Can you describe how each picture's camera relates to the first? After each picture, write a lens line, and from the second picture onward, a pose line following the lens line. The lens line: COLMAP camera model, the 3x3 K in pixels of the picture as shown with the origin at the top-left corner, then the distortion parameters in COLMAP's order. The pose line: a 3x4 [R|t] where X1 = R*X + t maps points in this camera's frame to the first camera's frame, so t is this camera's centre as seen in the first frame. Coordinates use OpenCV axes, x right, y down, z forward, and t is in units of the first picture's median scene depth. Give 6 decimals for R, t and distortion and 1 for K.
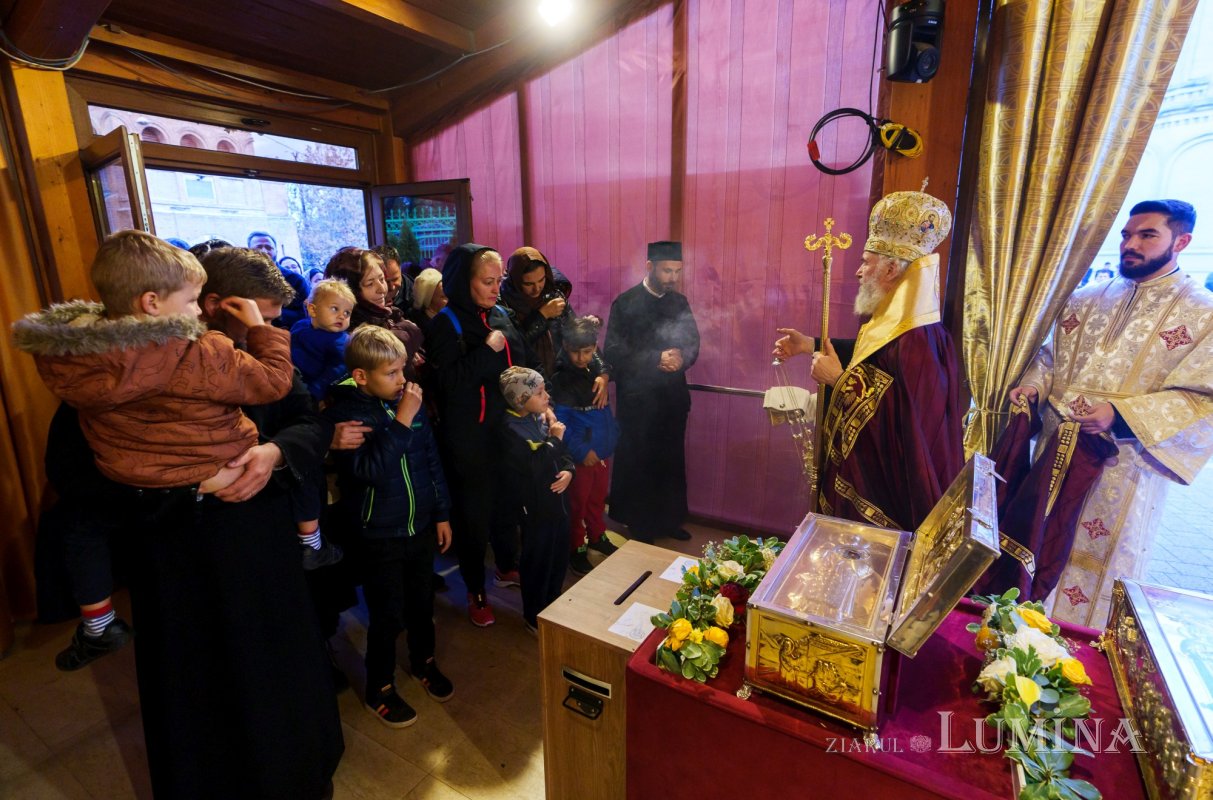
lens RADIAL K [[587.6, 0, 601.6], [0, 587.6, 396.0], [0, 0, 1]] dist [-0.005674, 0.002151]
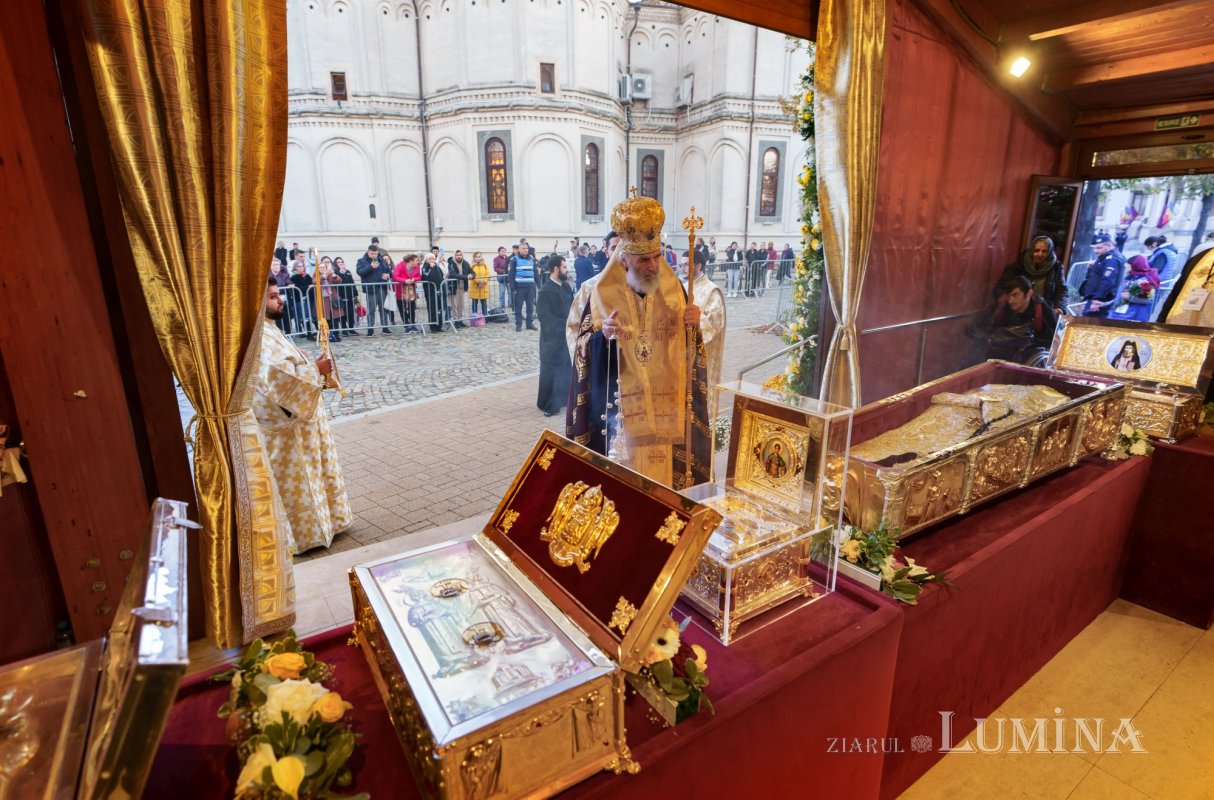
lens RADIAL K [[588.1, 0, 602.1], [0, 588.1, 396.0], [0, 0, 1]] dist [-0.005674, 0.002151]
pose [[0.405311, -0.222311, 0.886736, 0.271632], [0.197696, 0.968343, 0.152407, -0.036534], [-0.892546, 0.113532, 0.436430, 0.183824]]
